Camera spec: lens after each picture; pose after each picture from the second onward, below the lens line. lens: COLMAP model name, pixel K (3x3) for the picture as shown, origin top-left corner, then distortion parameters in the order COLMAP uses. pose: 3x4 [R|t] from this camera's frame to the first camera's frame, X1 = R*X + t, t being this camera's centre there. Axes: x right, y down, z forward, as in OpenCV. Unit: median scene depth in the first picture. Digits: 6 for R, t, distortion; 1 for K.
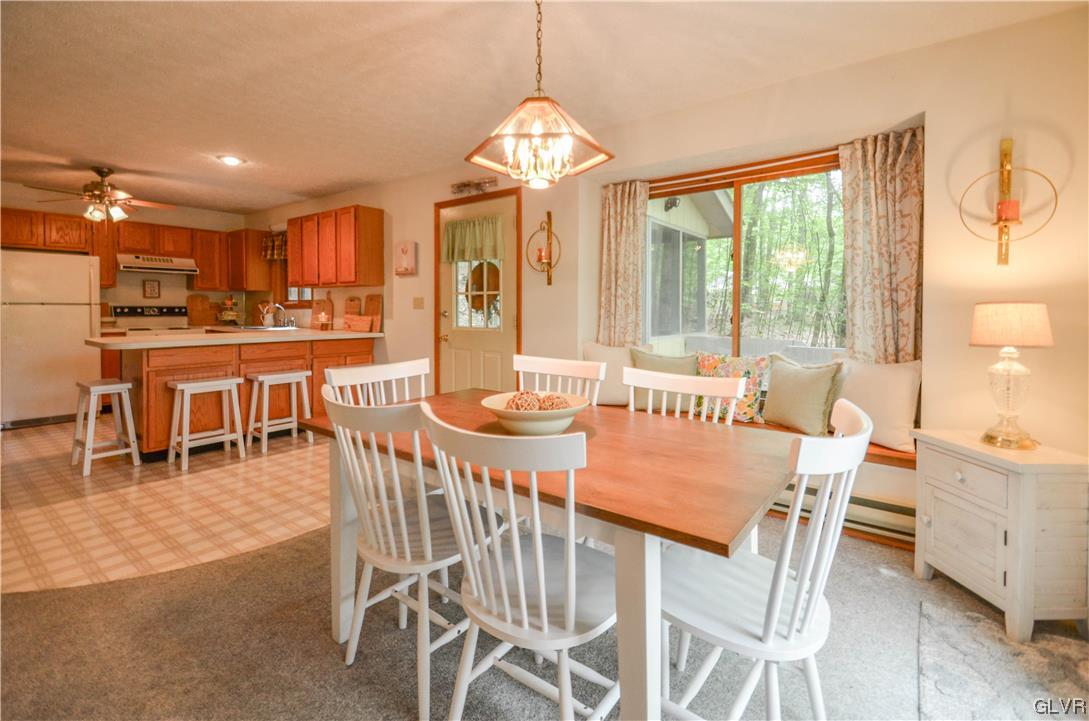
lens RADIAL K [[502.7, 0, 544.9], [0, 502.7, 317.0], [0, 0, 1]] dist [0.008563, -0.008497]
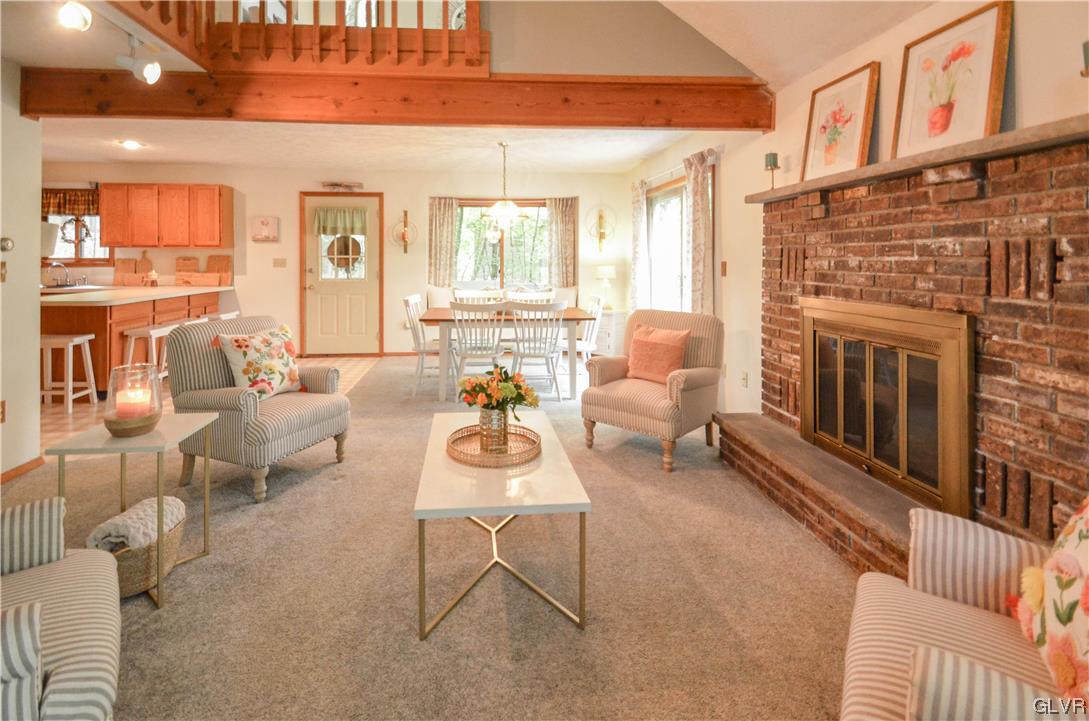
lens RADIAL K [[502.7, 0, 516.0], [0, 502.7, 264.2], [0, 0, 1]] dist [0.008563, -0.008497]
pose [[0.766336, -0.014494, 0.642277, -0.636994], [0.011855, 0.999894, 0.008419, -0.027575], [-0.642331, 0.001162, 0.766426, -0.446048]]
